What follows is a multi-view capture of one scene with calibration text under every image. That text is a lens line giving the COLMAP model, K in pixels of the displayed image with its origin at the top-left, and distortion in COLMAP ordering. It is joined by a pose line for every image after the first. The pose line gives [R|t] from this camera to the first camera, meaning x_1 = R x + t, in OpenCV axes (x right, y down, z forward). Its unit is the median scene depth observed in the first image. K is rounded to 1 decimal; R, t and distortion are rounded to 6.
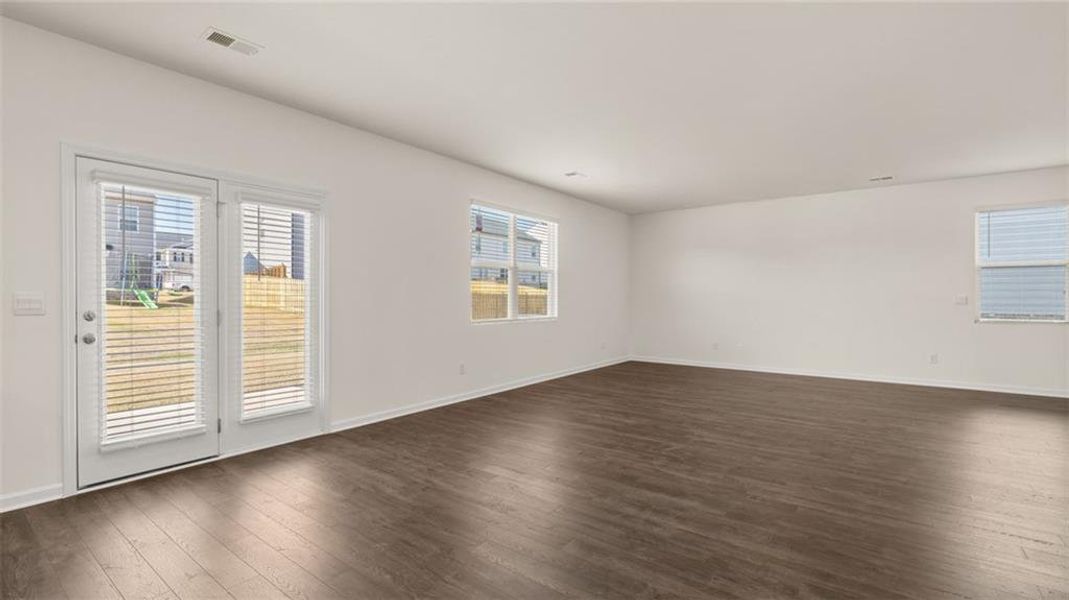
lens RADIAL K [[451.5, 0, 527.8], [0, 451.5, 299.5], [0, 0, 1]] dist [-0.001315, -0.000656]
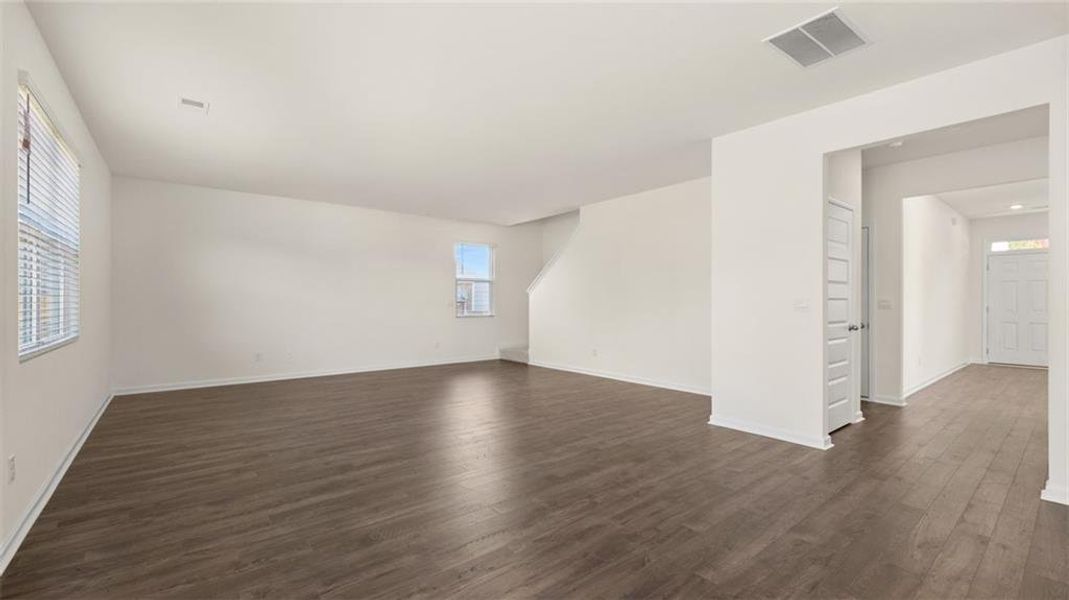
lens RADIAL K [[451.5, 0, 530.9], [0, 451.5, 294.3], [0, 0, 1]] dist [-0.001315, -0.000656]
pose [[0.265658, 0.010548, 0.964010, -0.785741], [0.006932, 0.999893, -0.012851, -0.002647], [-0.964042, 0.010096, 0.265556, 0.796946]]
